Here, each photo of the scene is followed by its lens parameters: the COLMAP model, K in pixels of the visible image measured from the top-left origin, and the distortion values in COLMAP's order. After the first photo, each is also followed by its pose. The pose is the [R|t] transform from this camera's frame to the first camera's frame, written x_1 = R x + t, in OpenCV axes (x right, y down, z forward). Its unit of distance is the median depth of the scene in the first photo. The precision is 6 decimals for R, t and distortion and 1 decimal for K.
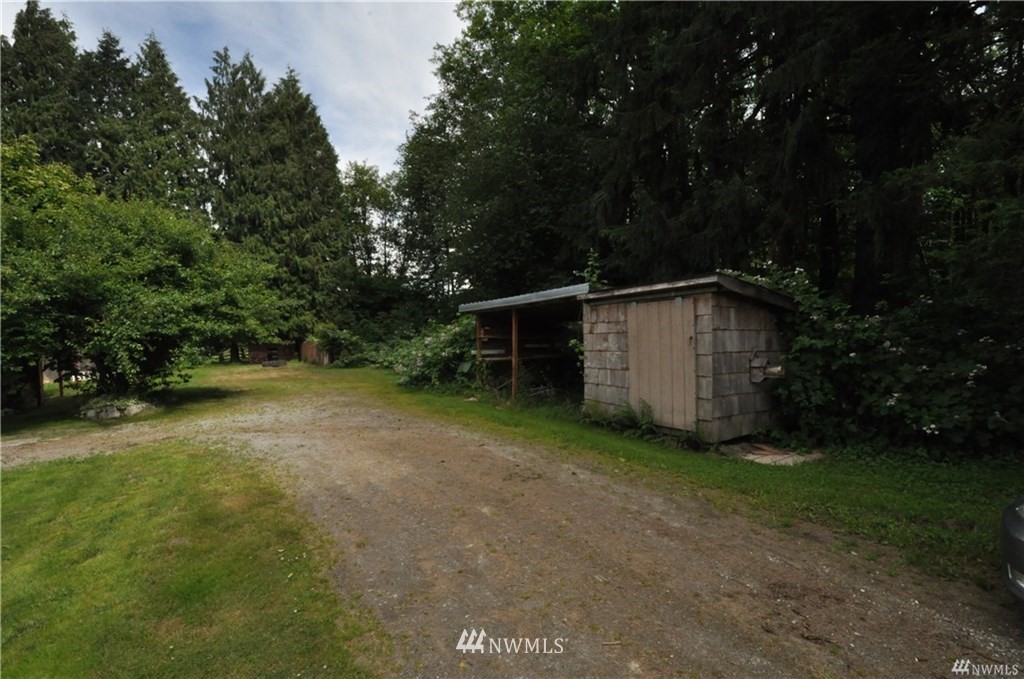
lens RADIAL K [[464.3, 0, 512.0], [0, 464.3, 339.5], [0, 0, 1]] dist [0.002812, -0.009227]
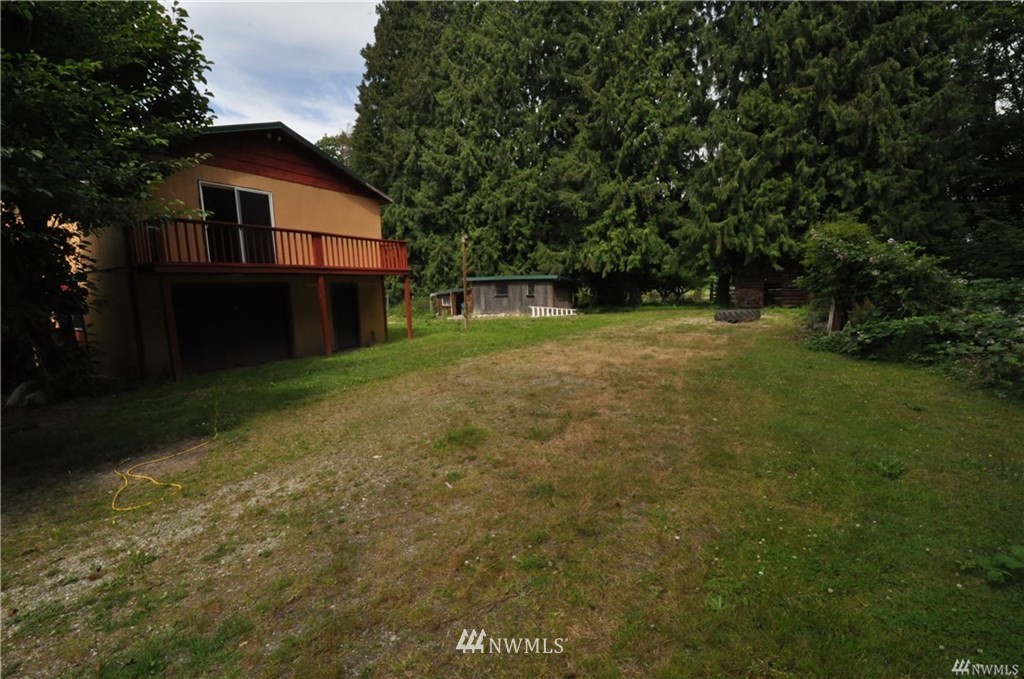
lens RADIAL K [[448.4, 0, 507.7], [0, 448.4, 351.7], [0, 0, 1]] dist [0.000427, -0.012576]
pose [[0.410546, 0.162940, -0.897164, -0.126951], [-0.000050, 0.983909, 0.178671, 0.002233], [0.911840, -0.073308, 0.403948, 0.452362]]
